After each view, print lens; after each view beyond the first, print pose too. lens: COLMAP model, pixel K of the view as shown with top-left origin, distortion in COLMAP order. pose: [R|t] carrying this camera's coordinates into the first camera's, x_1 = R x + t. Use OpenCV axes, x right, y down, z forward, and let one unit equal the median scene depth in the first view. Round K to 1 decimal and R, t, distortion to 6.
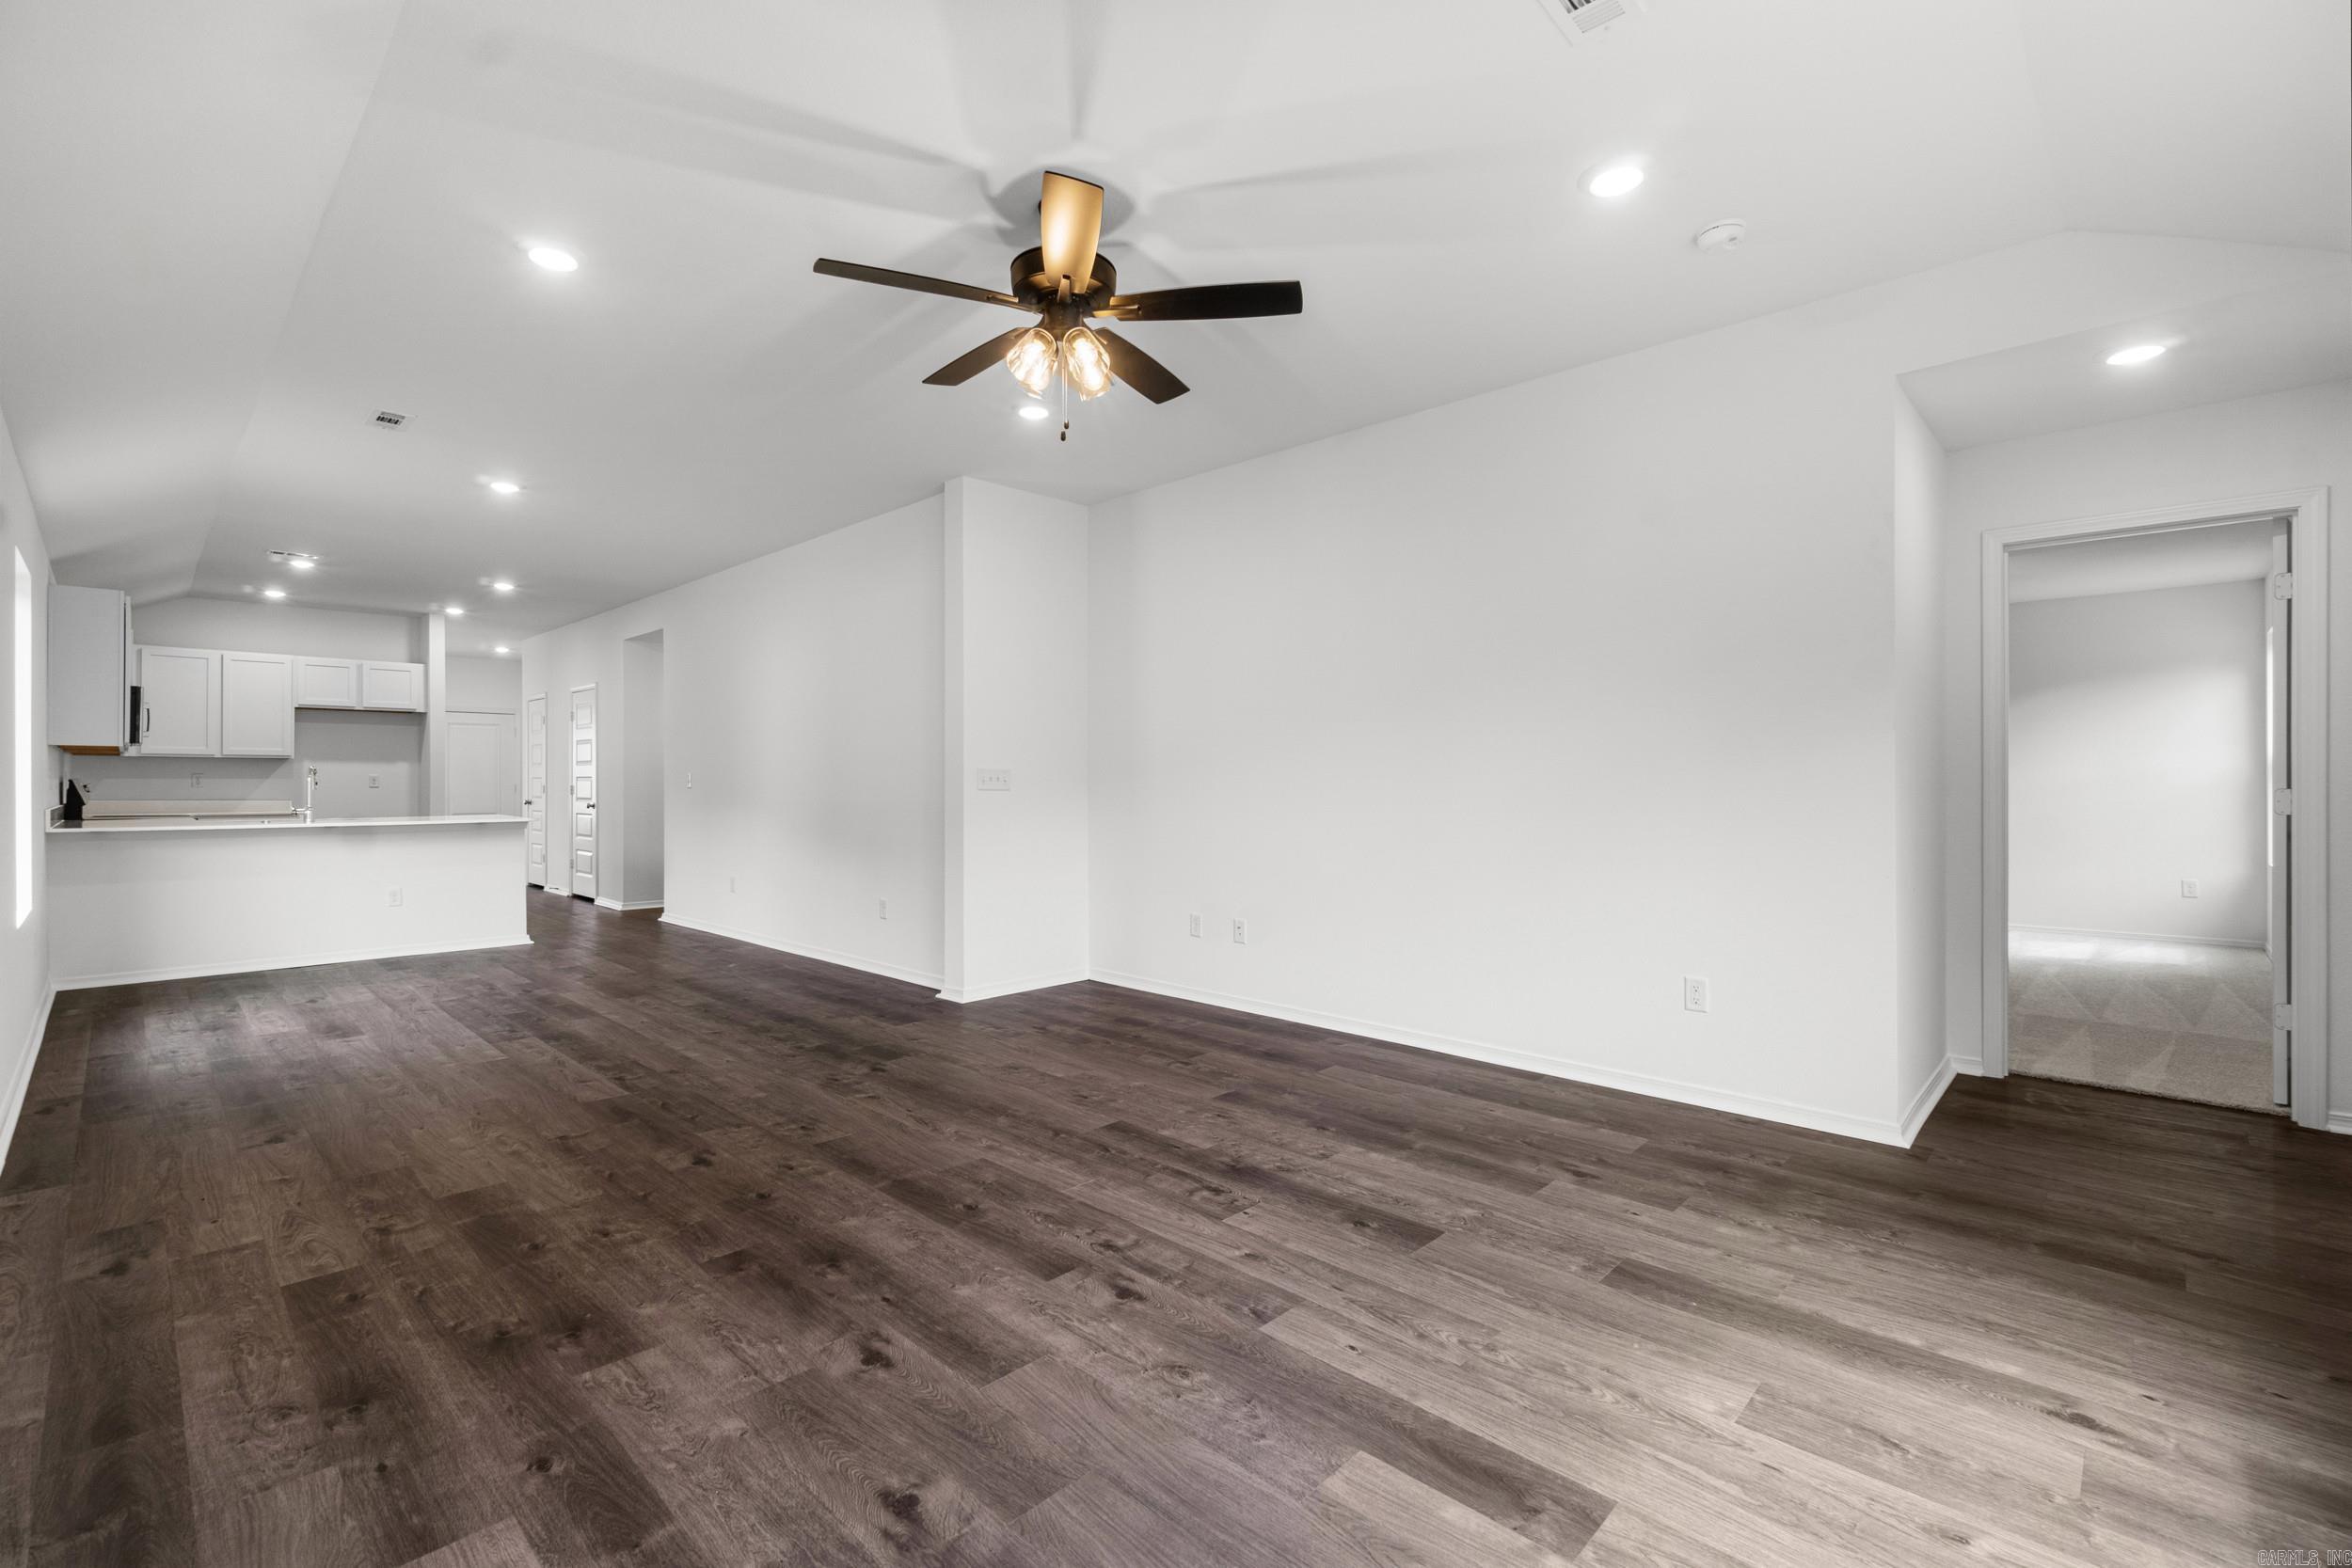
lens RADIAL K [[1017.2, 0, 1147.5], [0, 1017.2, 784.5], [0, 0, 1]] dist [-0.004013, 0.003332]
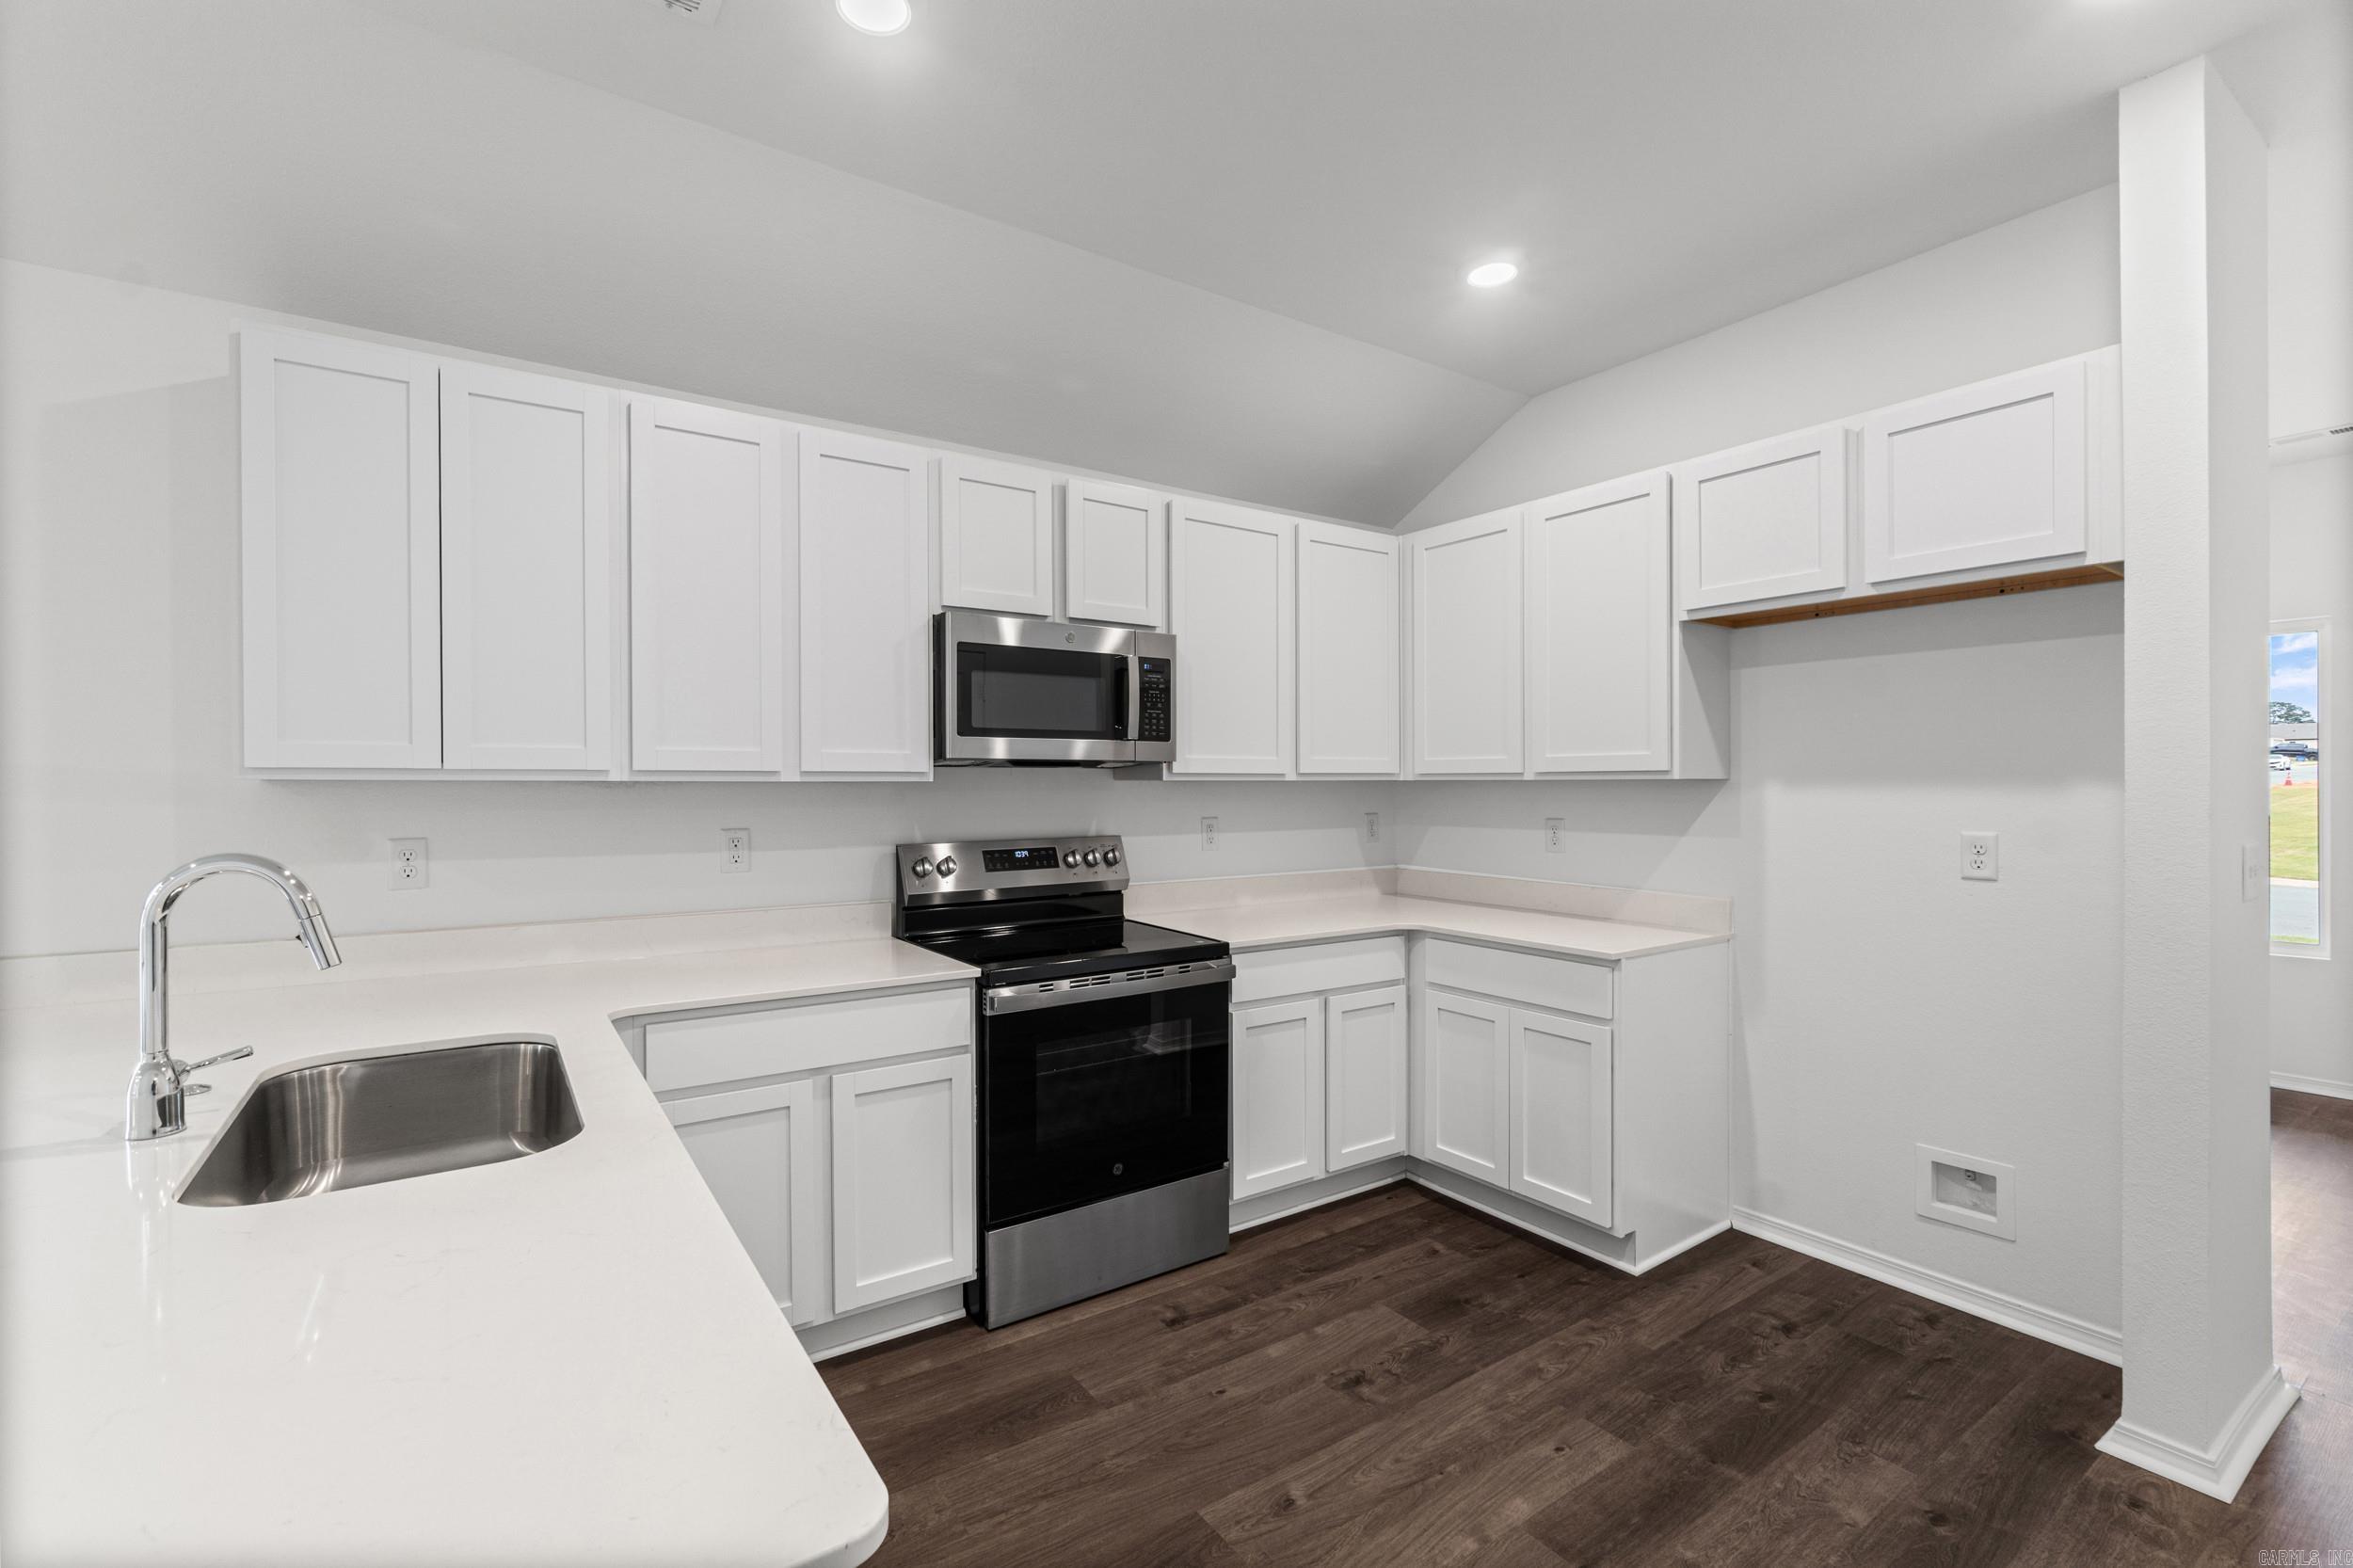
lens RADIAL K [[1017.8, 0, 1160.8], [0, 1017.8, 788.9], [0, 0, 1]] dist [-0.004013, 0.003332]
pose [[-0.183587, 0.003866, -0.982996, -1.307738], [0.000282, 0.999992, 0.003880, -0.064348], [0.983003, 0.000436, -0.183587, 2.403059]]
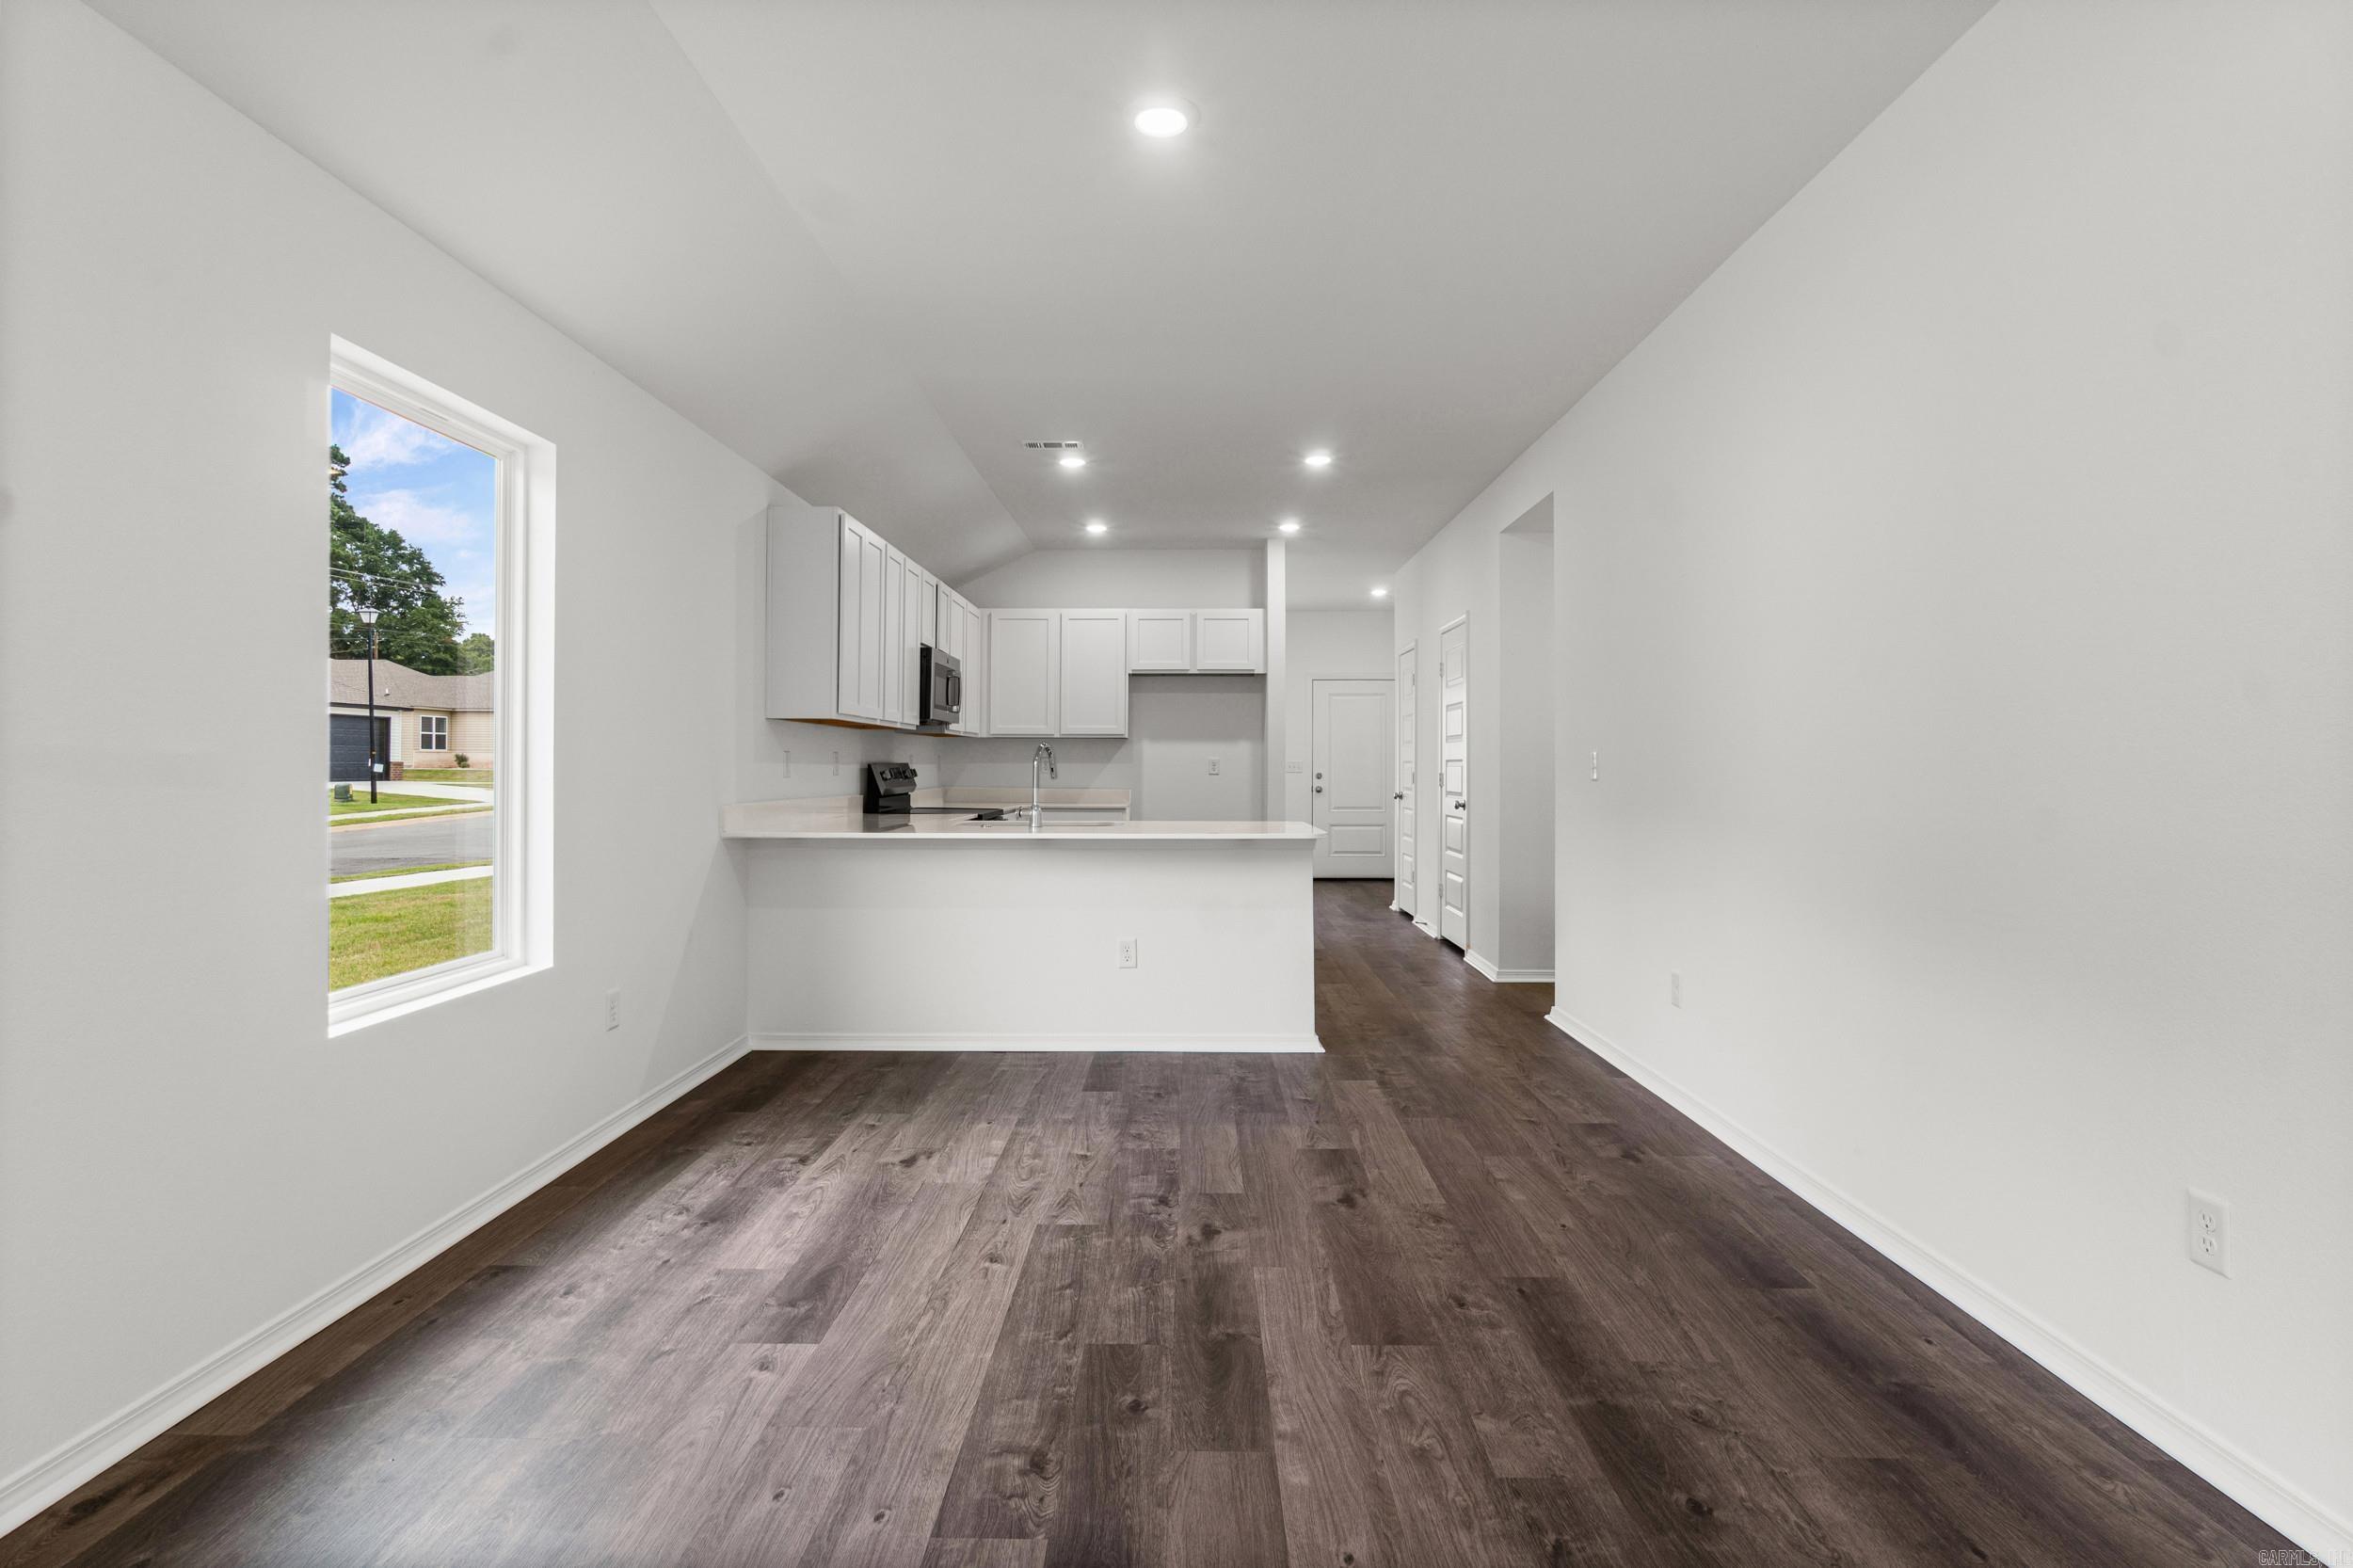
lens RADIAL K [[1183.6, 0, 1173.0], [0, 1183.6, 767.3], [0, 0, 1]] dist [-0.005272, 0.002826]
pose [[0.695850, 0.002152, -0.718184, -0.400219], [-0.002898, 0.999996, 0.000189, -0.007759], [0.718181, 0.001950, 0.695853, 1.018766]]
